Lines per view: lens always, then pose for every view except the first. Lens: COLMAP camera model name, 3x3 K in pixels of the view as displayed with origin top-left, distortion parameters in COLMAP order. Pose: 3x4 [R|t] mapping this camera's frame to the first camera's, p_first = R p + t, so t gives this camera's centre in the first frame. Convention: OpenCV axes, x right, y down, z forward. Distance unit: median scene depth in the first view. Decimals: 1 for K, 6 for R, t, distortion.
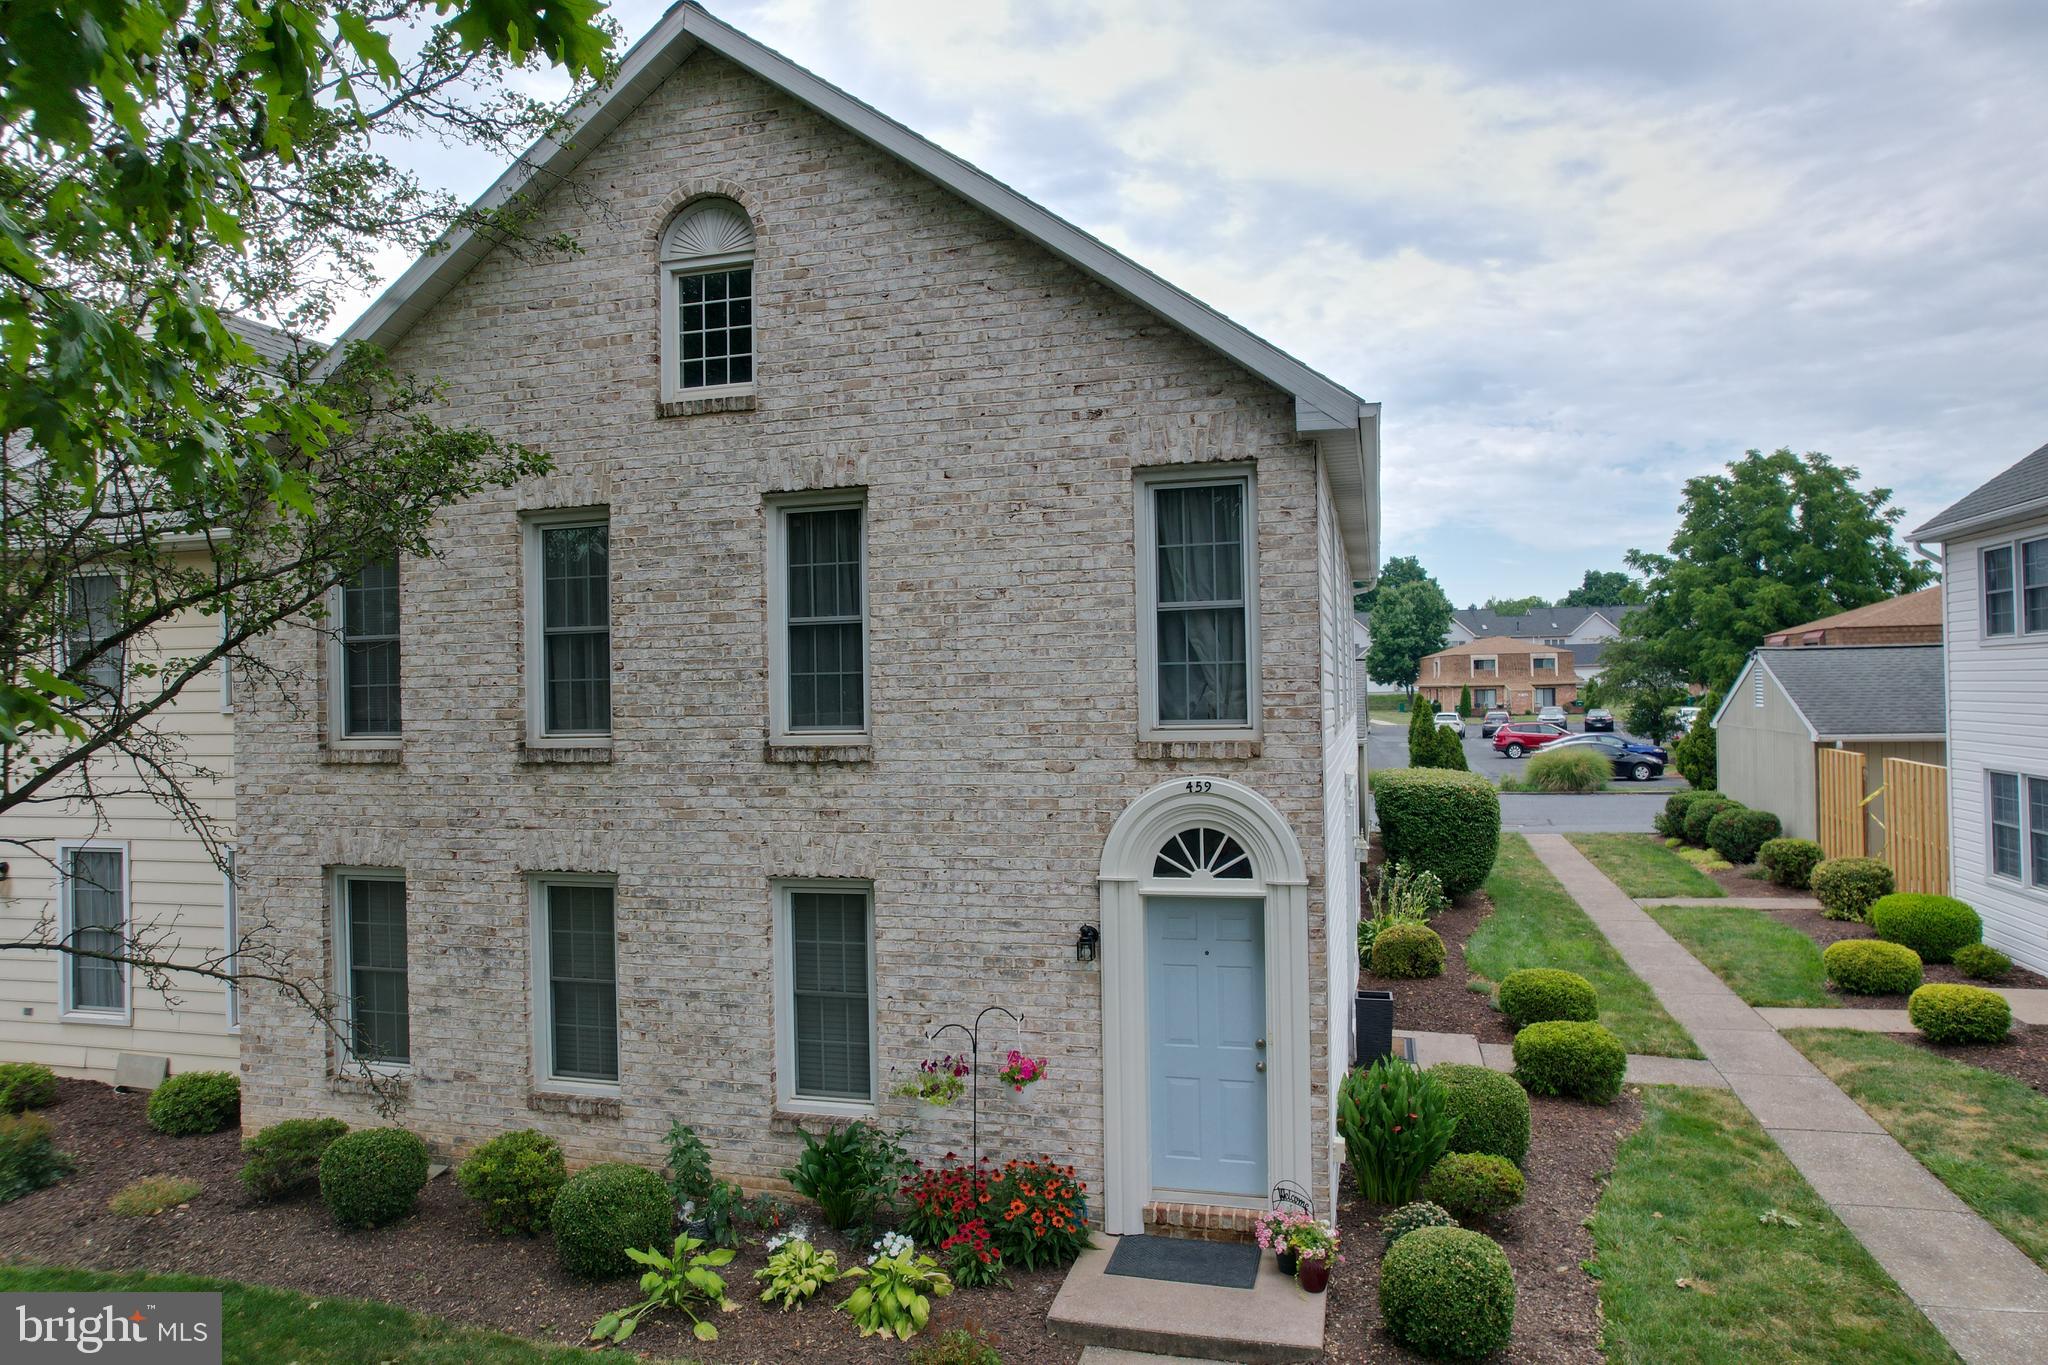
lens RADIAL K [[1306.4, 0, 1015.3], [0, 1306.4, 672.2], [0, 0, 1]] dist [-0.077820, 0.068043]
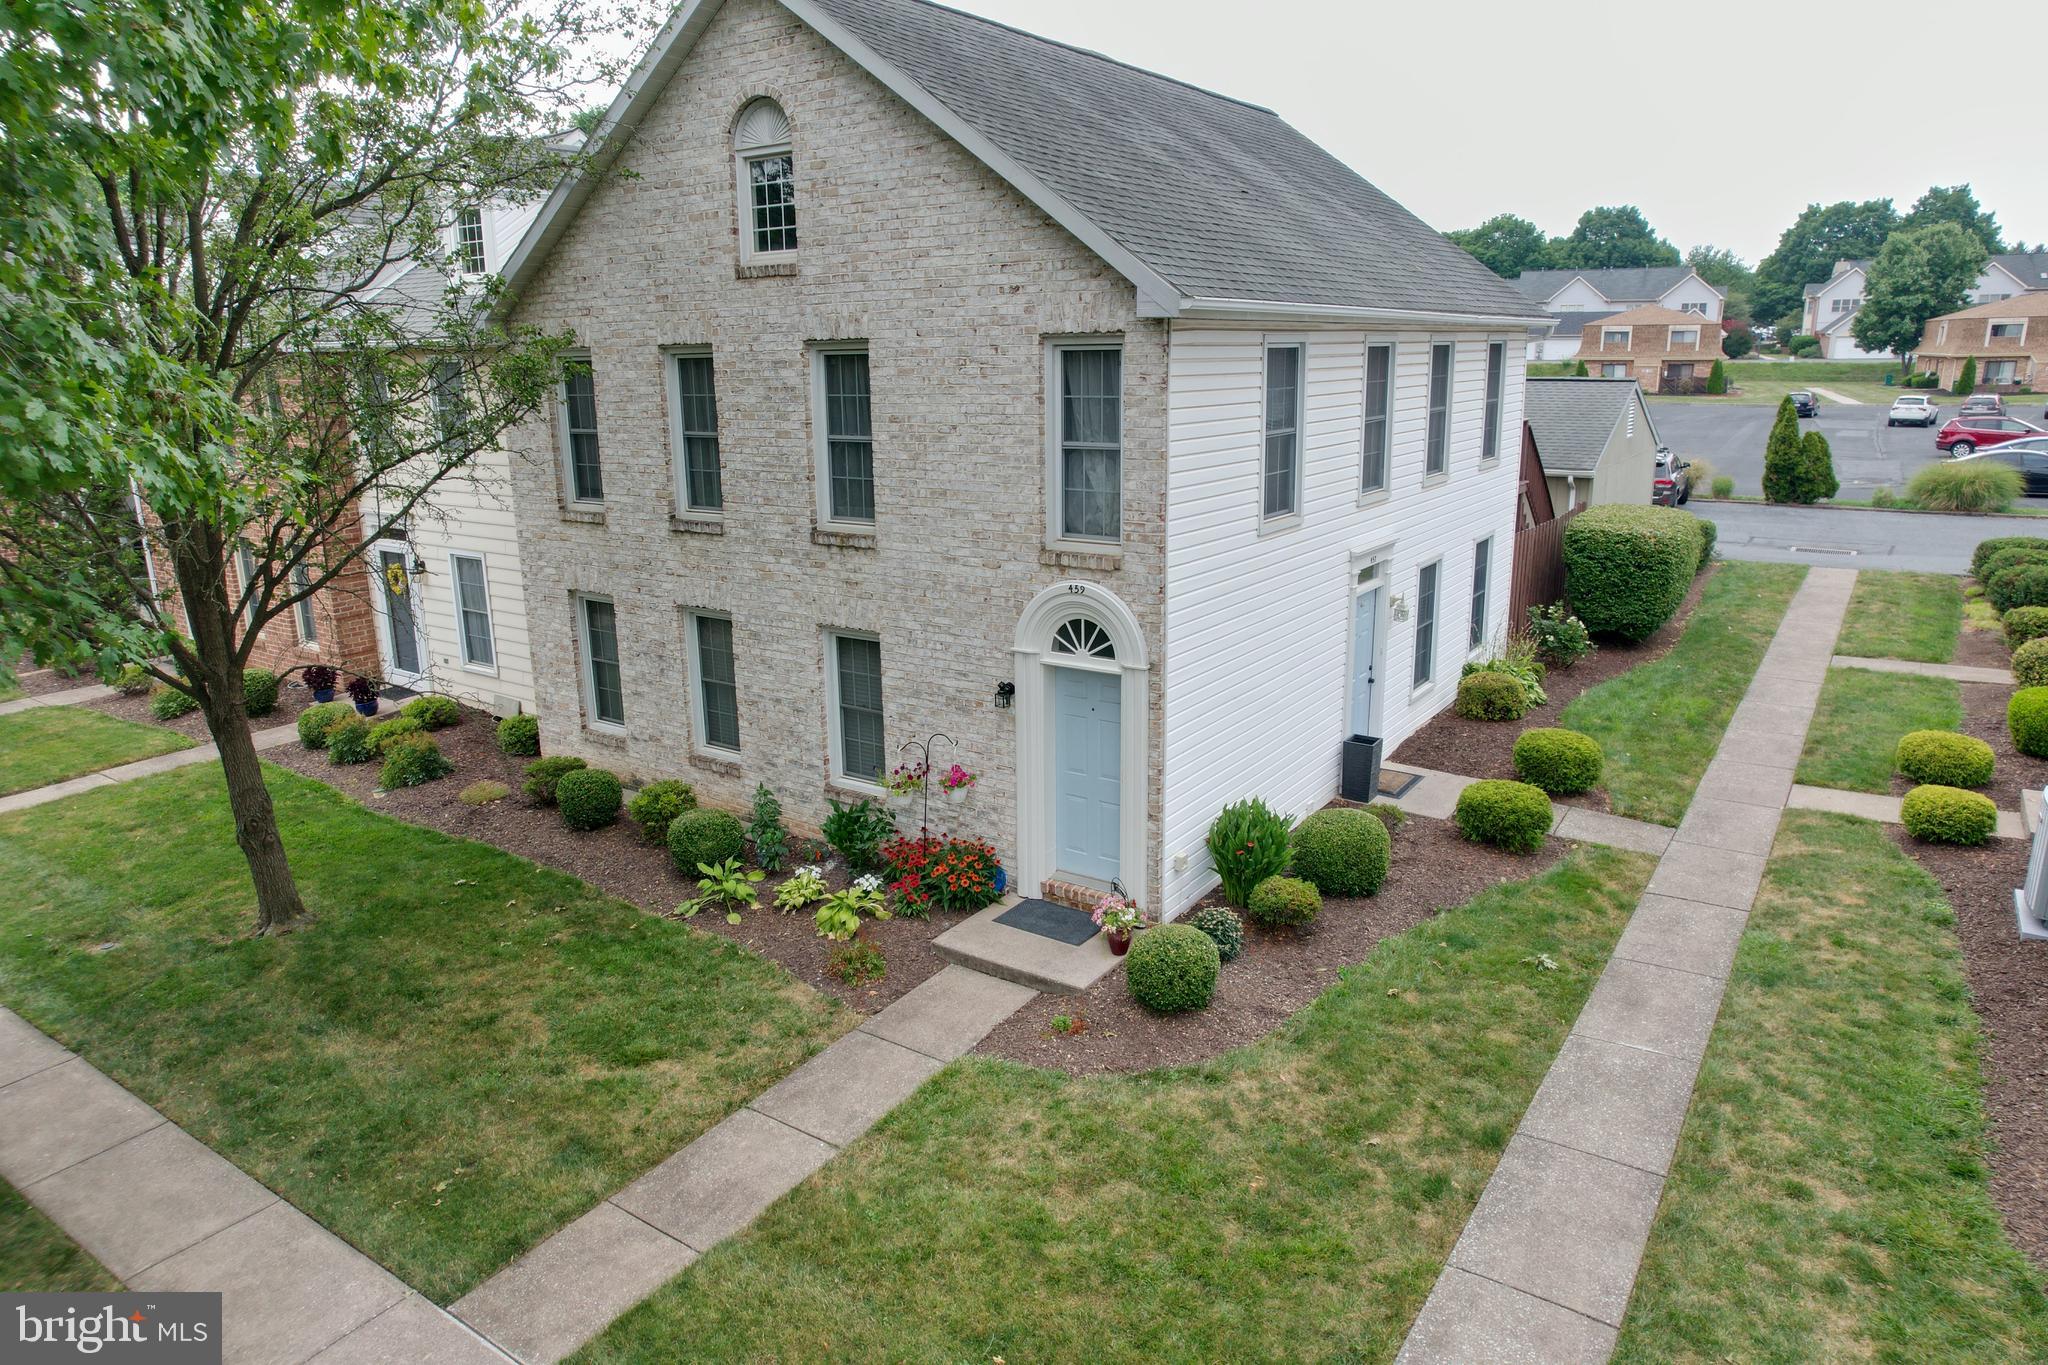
lens RADIAL K [[1306.4, 0, 1015.3], [0, 1306.4, 672.2], [0, 0, 1]] dist [-0.077820, 0.068043]
pose [[0.945665, 0.083168, -0.314326, 0.451854], [0.002745, 0.964656, 0.263497, -0.159910], [0.325131, -0.250042, 0.912014, -0.216853]]
